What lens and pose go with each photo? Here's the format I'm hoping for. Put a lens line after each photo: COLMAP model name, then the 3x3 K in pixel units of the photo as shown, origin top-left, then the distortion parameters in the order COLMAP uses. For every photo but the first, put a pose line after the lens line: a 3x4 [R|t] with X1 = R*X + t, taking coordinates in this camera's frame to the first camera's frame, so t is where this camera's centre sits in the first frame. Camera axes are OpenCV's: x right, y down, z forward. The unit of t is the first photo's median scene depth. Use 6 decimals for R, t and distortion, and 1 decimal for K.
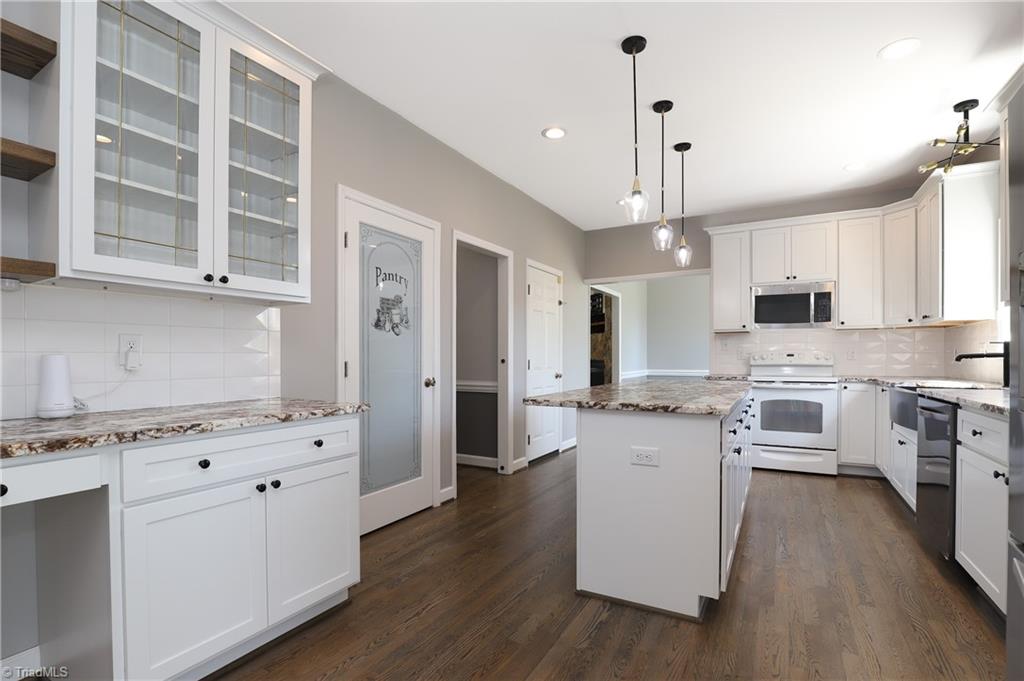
lens RADIAL K [[474.1, 0, 515.8], [0, 474.1, 361.4], [0, 0, 1]] dist [-0.039862, 0.008010]
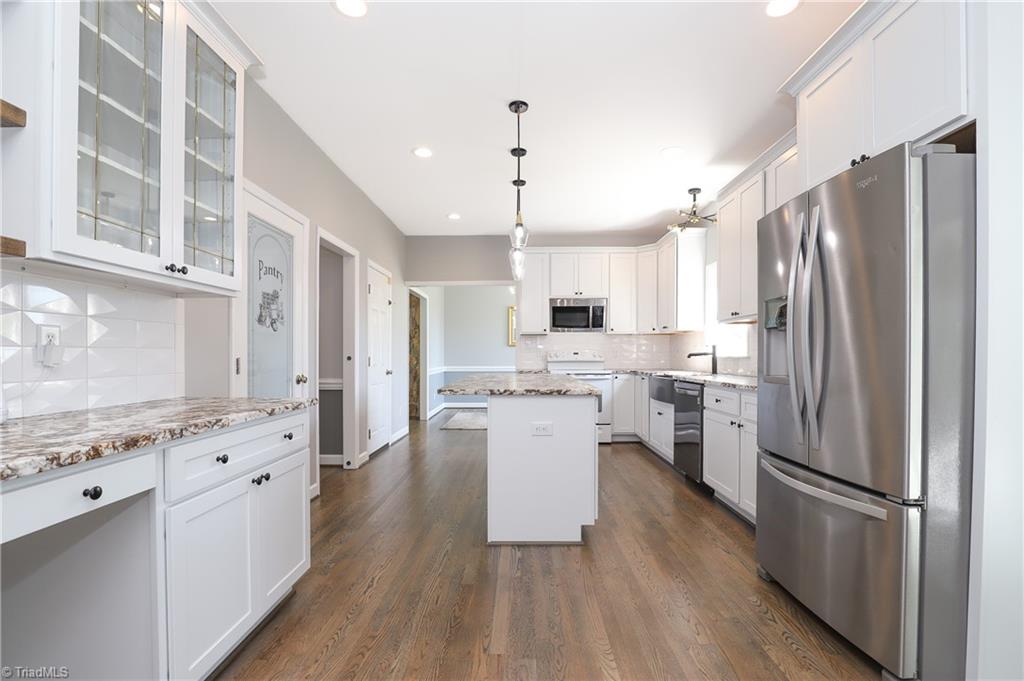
lens RADIAL K [[474.1, 0, 515.8], [0, 474.1, 361.4], [0, 0, 1]] dist [-0.039862, 0.008010]
pose [[0.875448, -0.003986, 0.483296, -0.301518], [0.002129, 0.999988, 0.004392, 0.003661], [-0.483308, -0.002816, 0.875446, -0.090138]]
